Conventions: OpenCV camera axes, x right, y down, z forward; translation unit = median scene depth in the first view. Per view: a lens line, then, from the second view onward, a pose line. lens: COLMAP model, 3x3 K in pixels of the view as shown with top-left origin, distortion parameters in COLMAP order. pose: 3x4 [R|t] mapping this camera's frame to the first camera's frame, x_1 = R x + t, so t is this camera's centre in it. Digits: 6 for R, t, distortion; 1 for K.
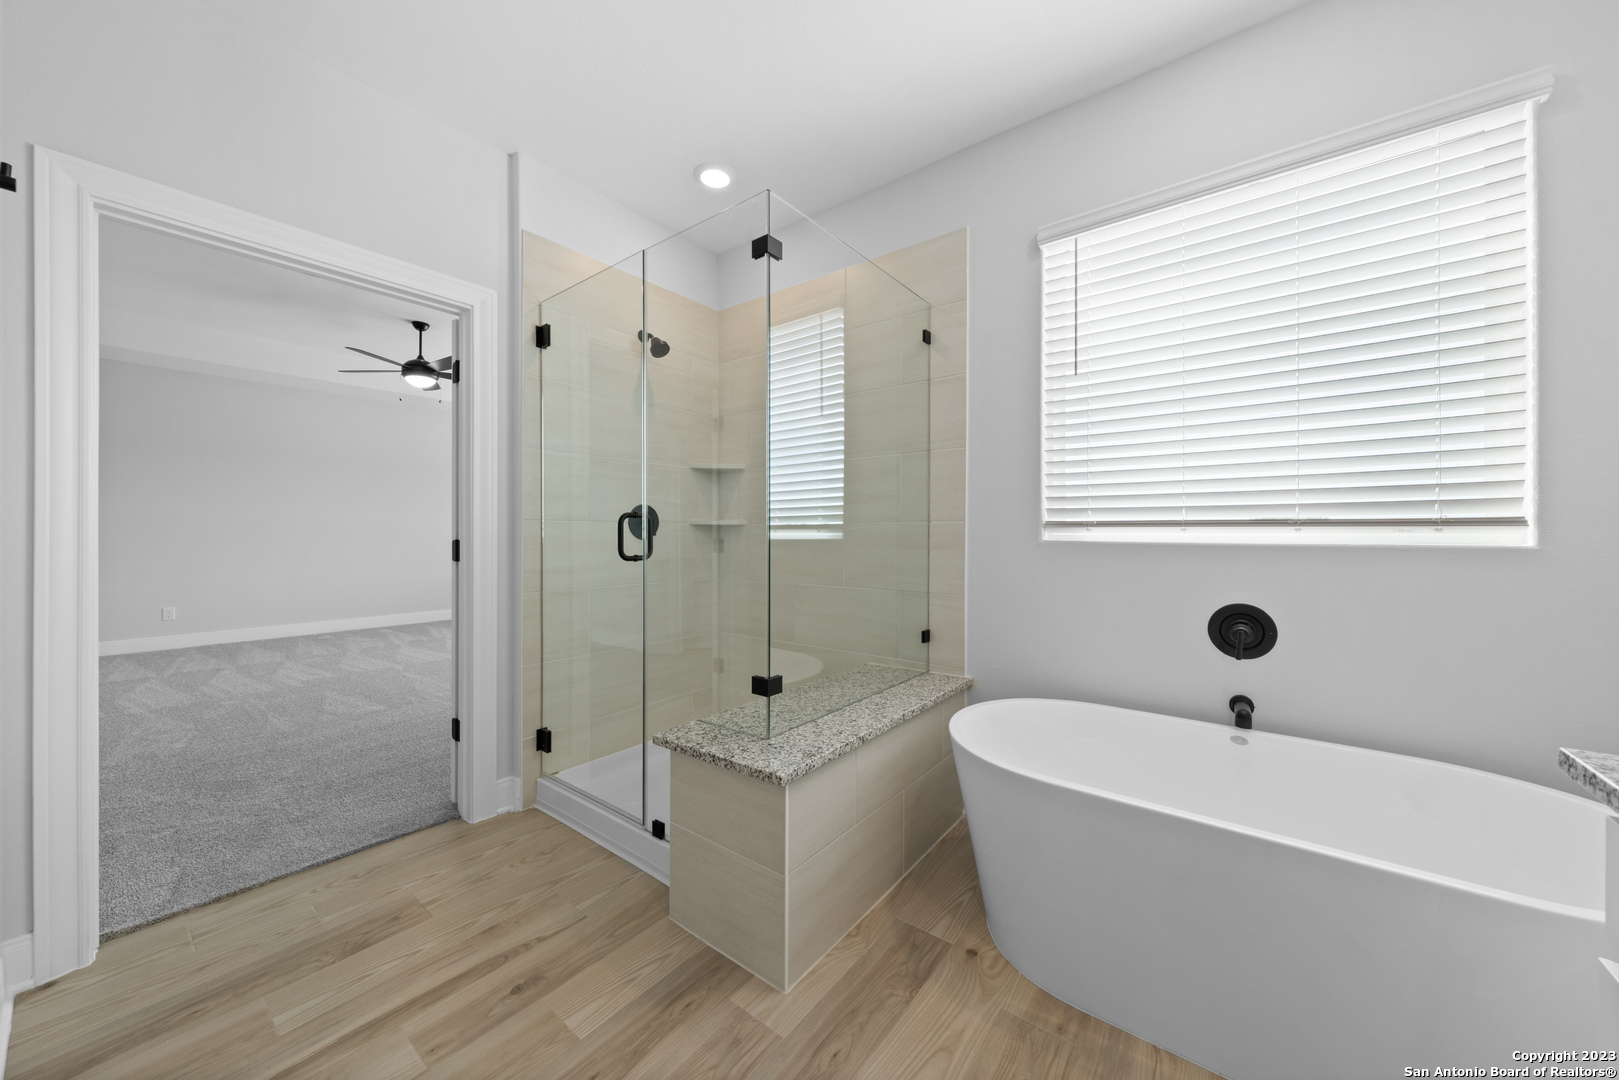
lens RADIAL K [[561.7, 0, 806.1], [0, 561.7, 531.1], [0, 0, 1]] dist [-0.002061, 0.000106]
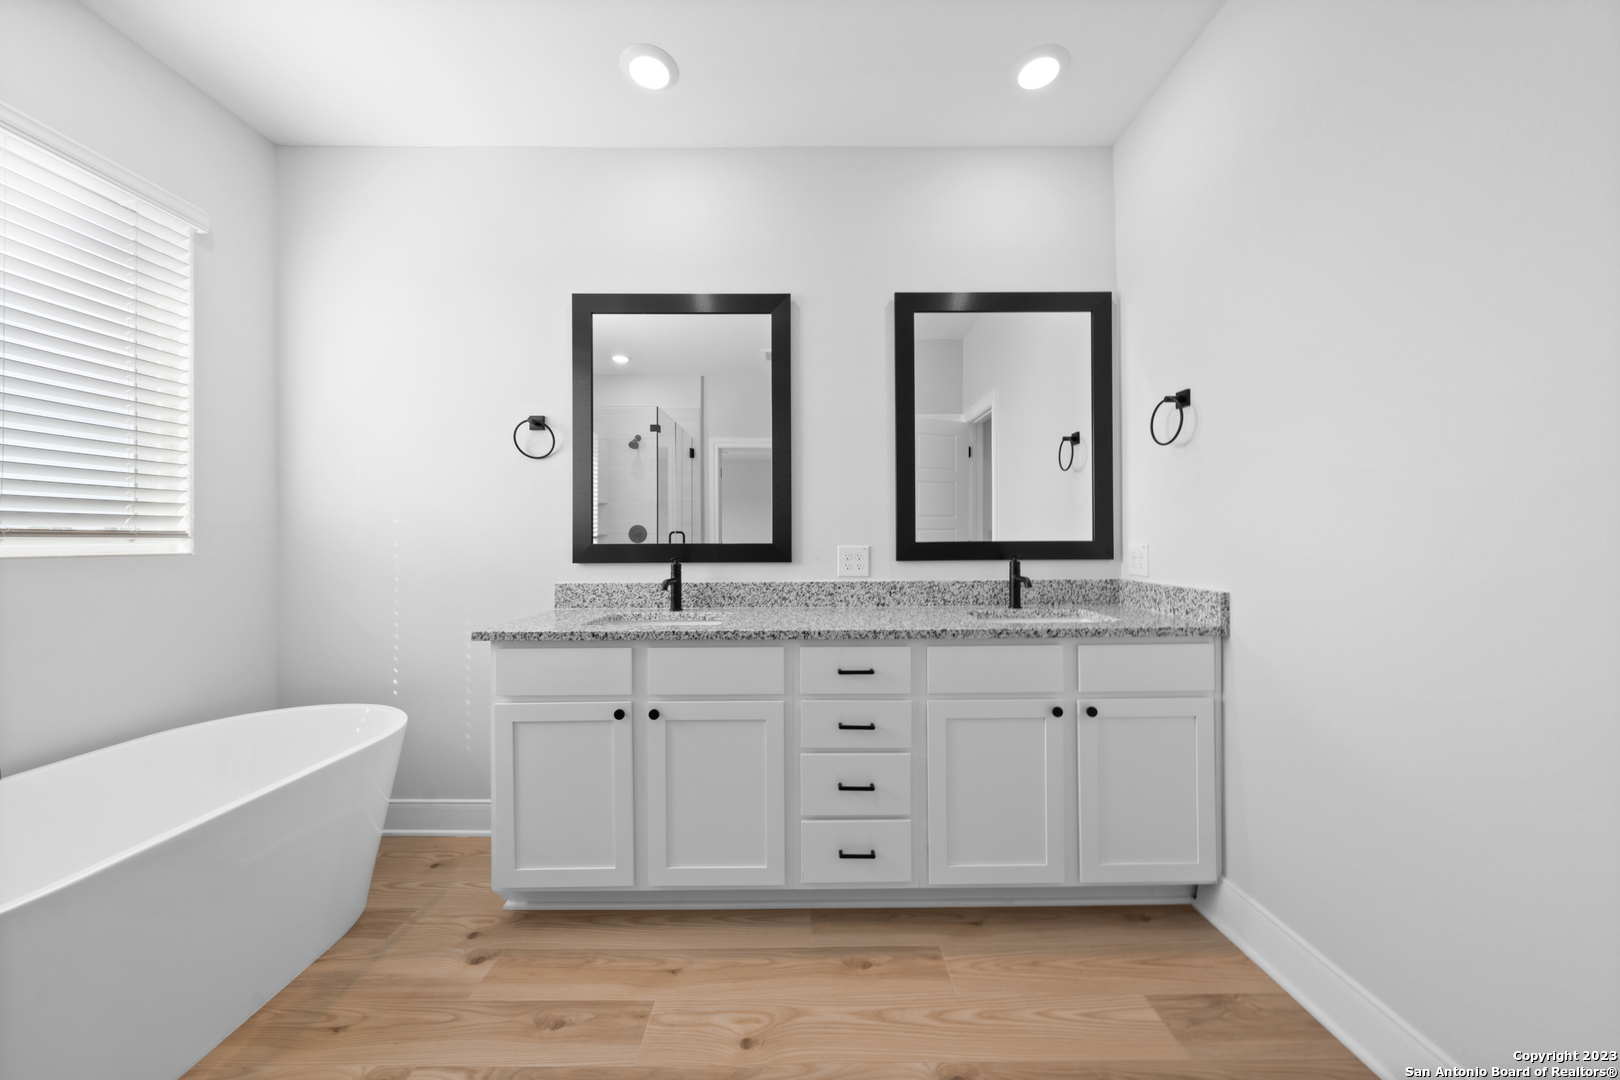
lens RADIAL K [[562.1, 0, 833.7], [0, 562.1, 533.6], [0, 0, 1]] dist [-0.002061, 0.000106]
pose [[-0.634123, 0.009397, 0.773175, -0.628522], [0.000327, 0.999929, -0.011885, -0.002080], [-0.773232, -0.007284, -0.634082, 0.545623]]
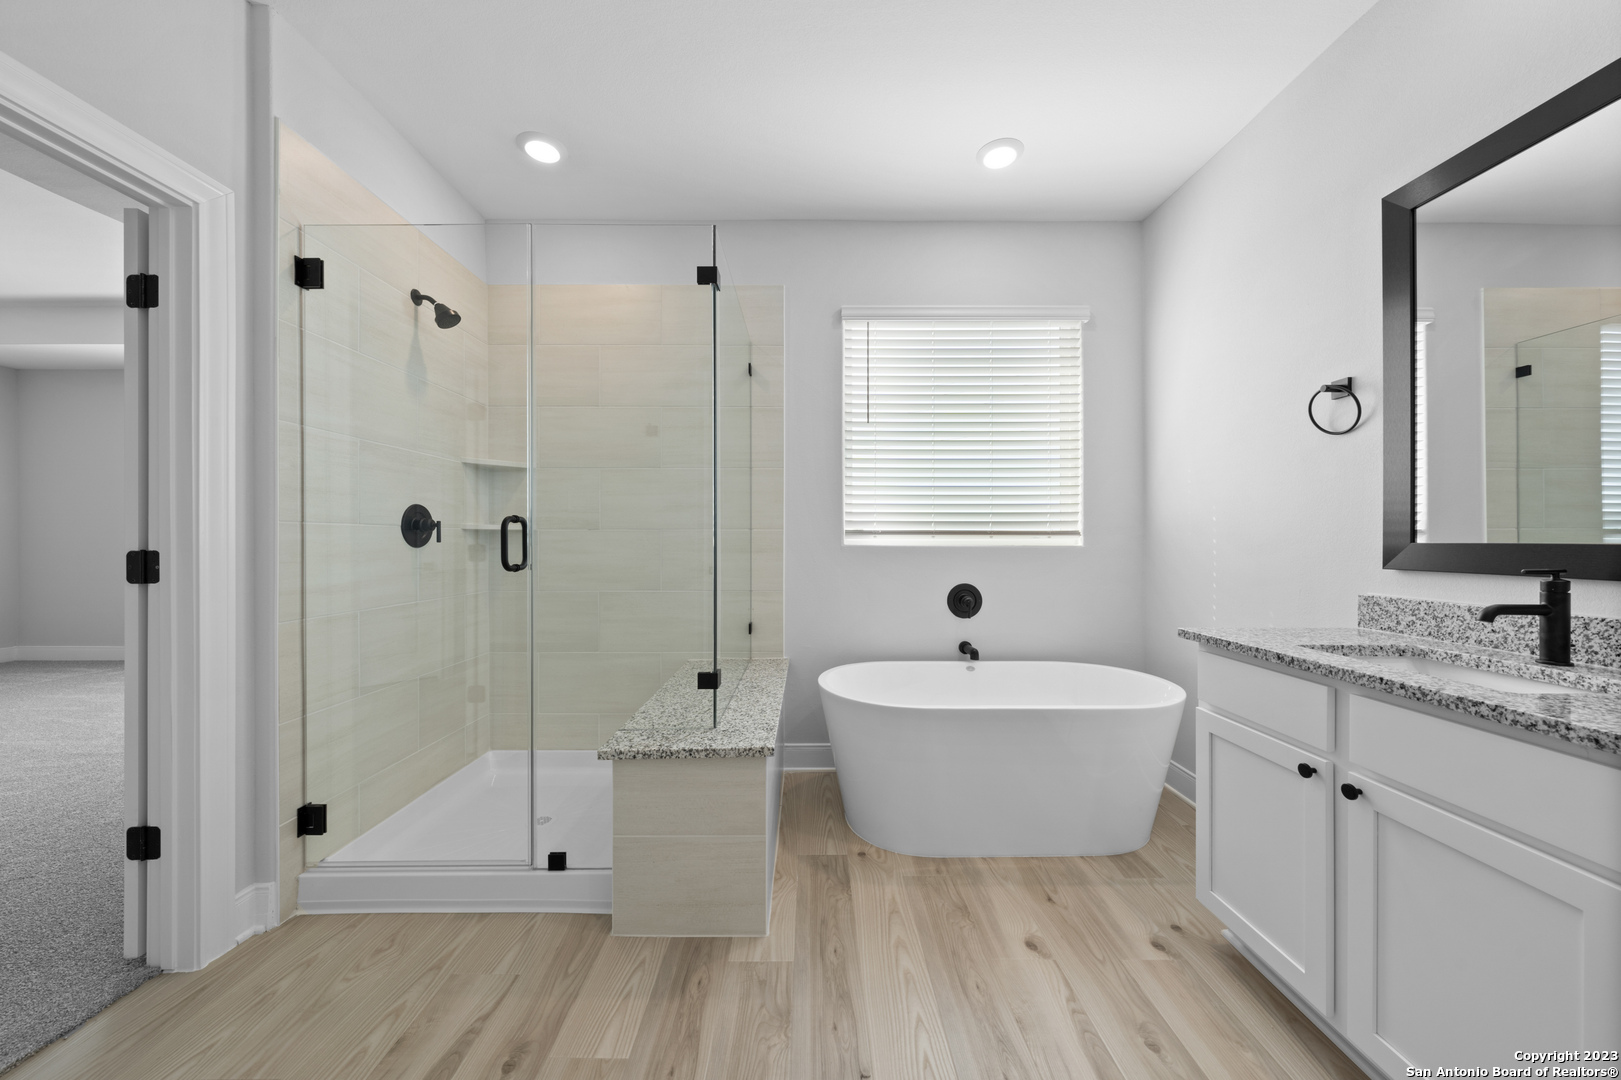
lens RADIAL K [[562.4, 0, 794.9], [0, 562.4, 535.3], [0, 0, 1]] dist [-0.002061, 0.000106]
pose [[0.791844, 0.002842, 0.610717, -0.605403], [-0.001677, 0.999996, -0.002480, -0.001910], [-0.610721, 0.000939, 0.791845, 0.037143]]
